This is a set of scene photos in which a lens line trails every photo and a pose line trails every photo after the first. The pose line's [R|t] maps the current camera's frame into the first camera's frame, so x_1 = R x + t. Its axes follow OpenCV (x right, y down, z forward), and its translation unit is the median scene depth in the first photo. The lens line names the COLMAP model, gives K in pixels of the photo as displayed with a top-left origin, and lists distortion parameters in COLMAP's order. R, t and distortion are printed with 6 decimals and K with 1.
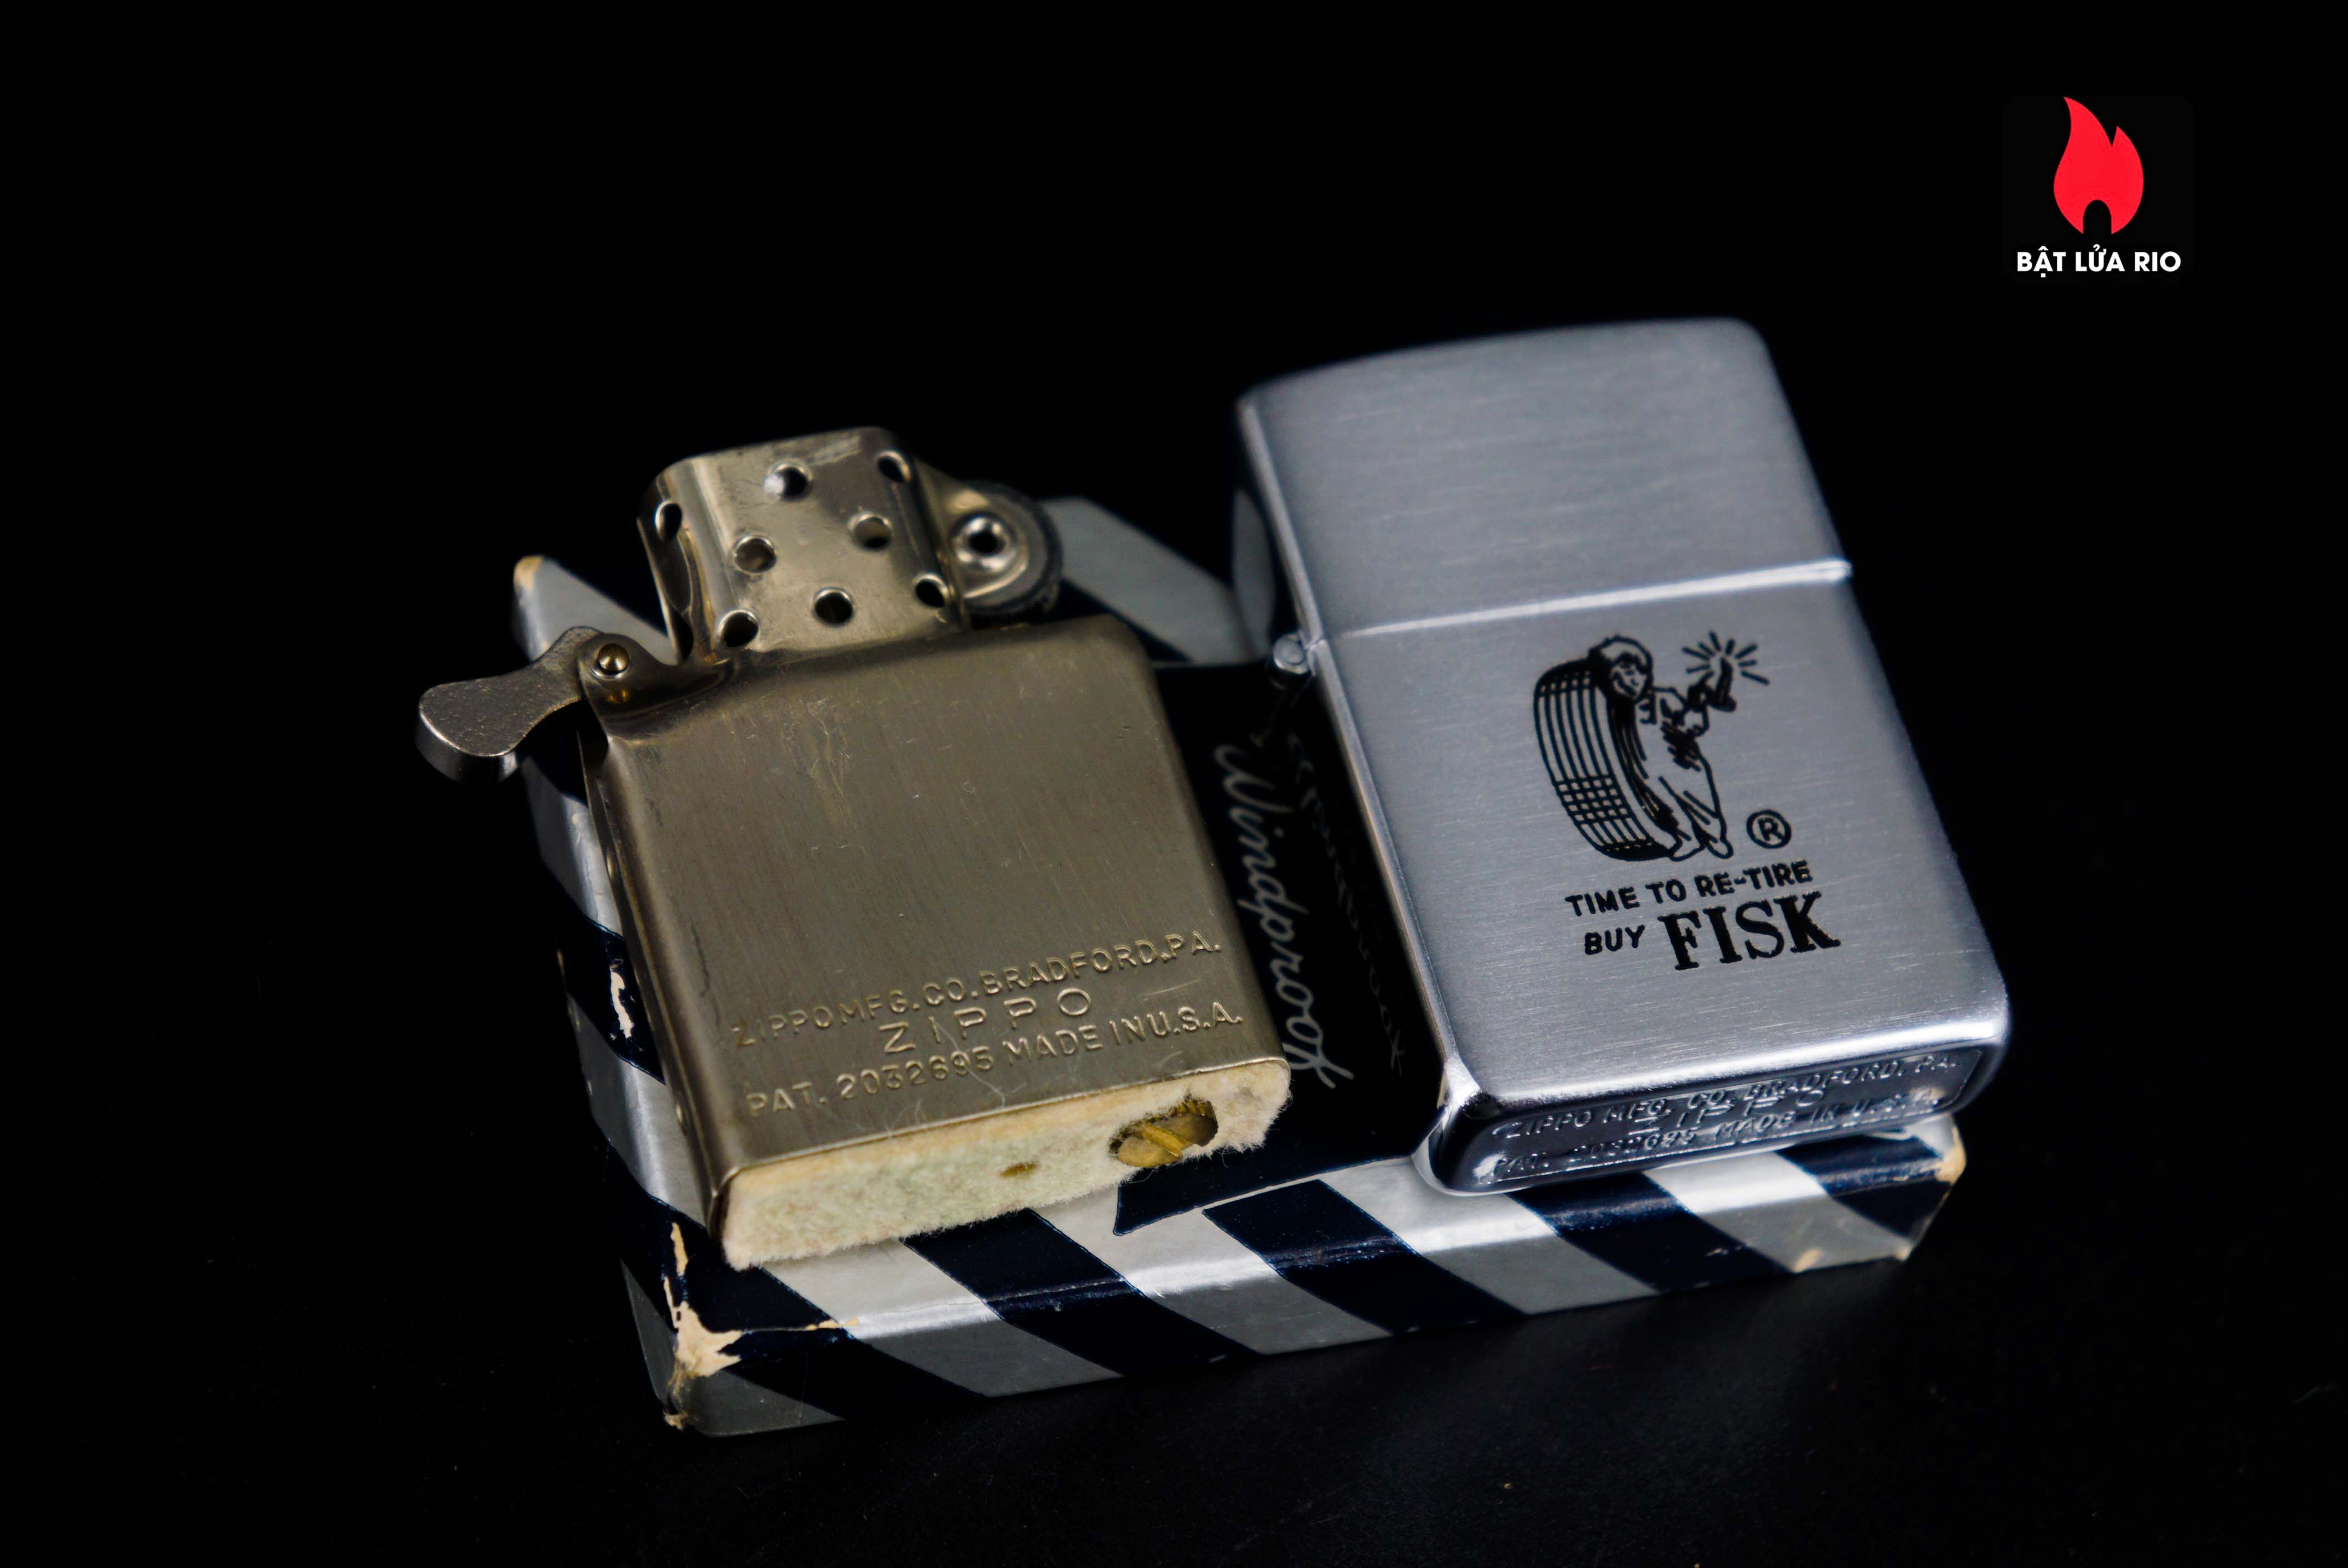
lens RADIAL K [[5343.4, 0, 1174.0], [0, 5343.4, 784.0], [0, 0, 1]] dist [0.288671, 0.023713]
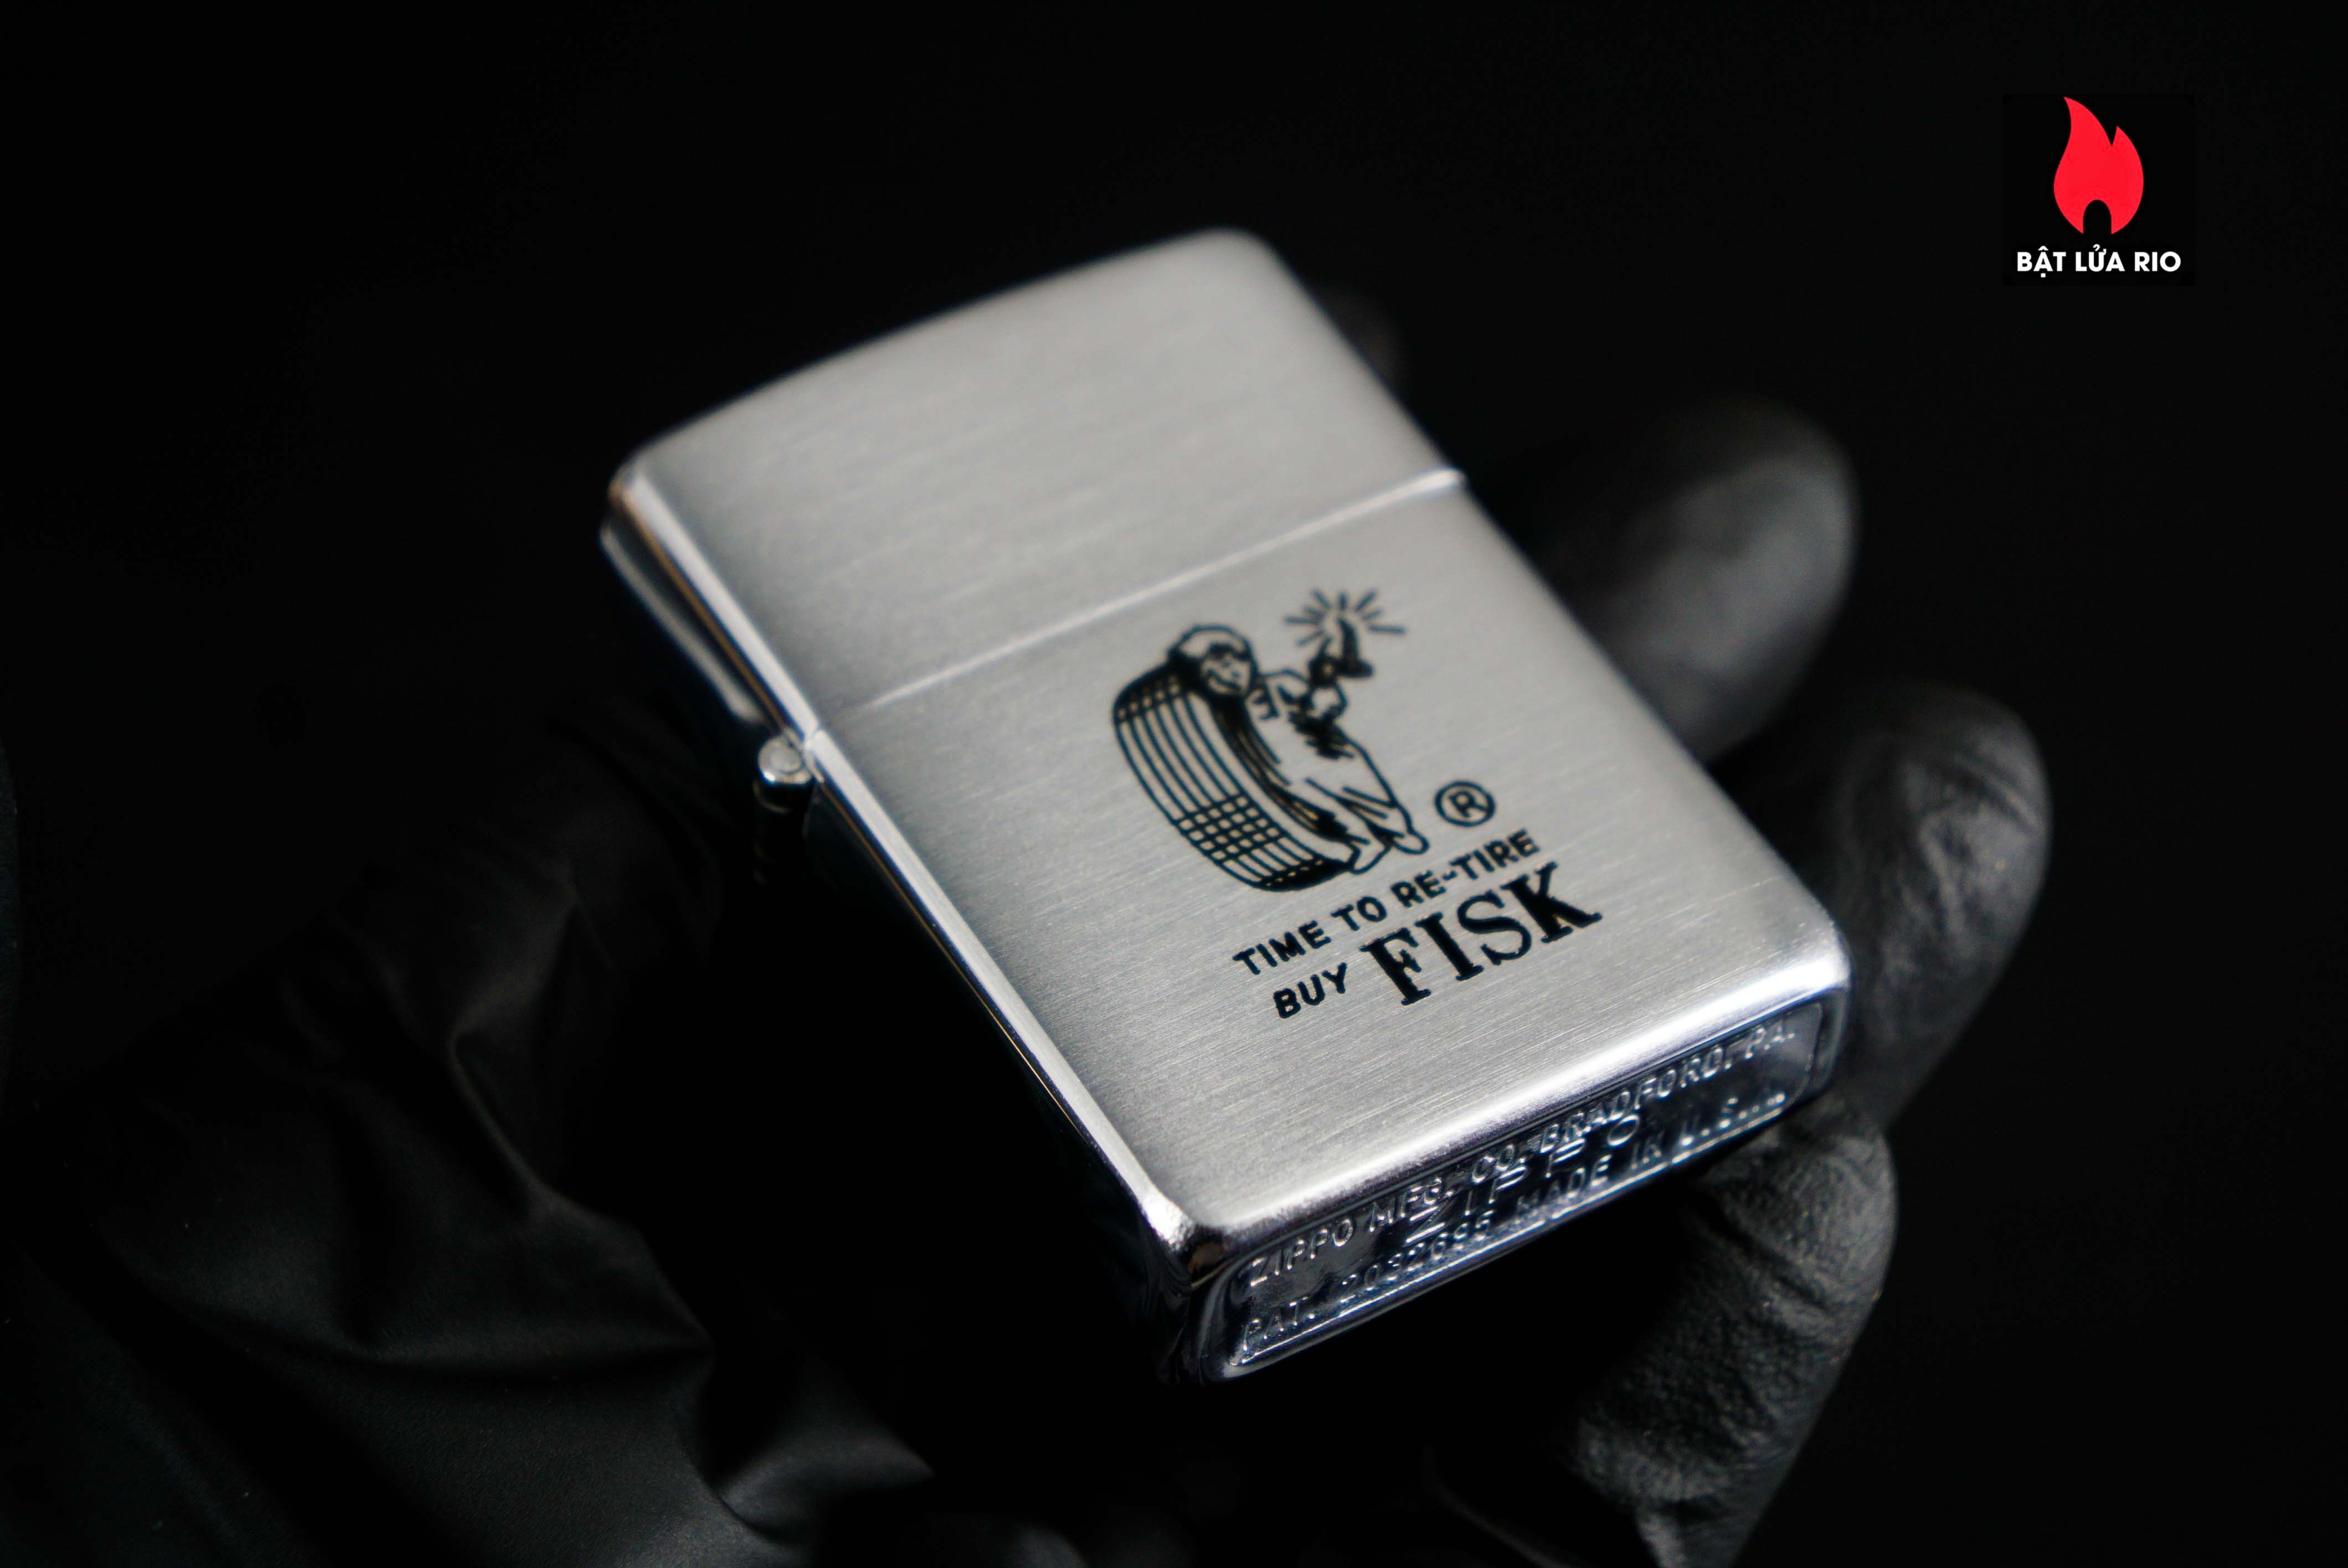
lens RADIAL K [[5493.3, 0, 1174.0], [0, 5493.3, 784.0], [0, 0, 1]] dist [0.206262, 0.322864]
pose [[0.955310, -0.275411, 0.107388, -0.009040], [0.286239, 0.952568, -0.103350, 0.073565], [-0.073831, 0.129470, 0.988831, 0.248019]]
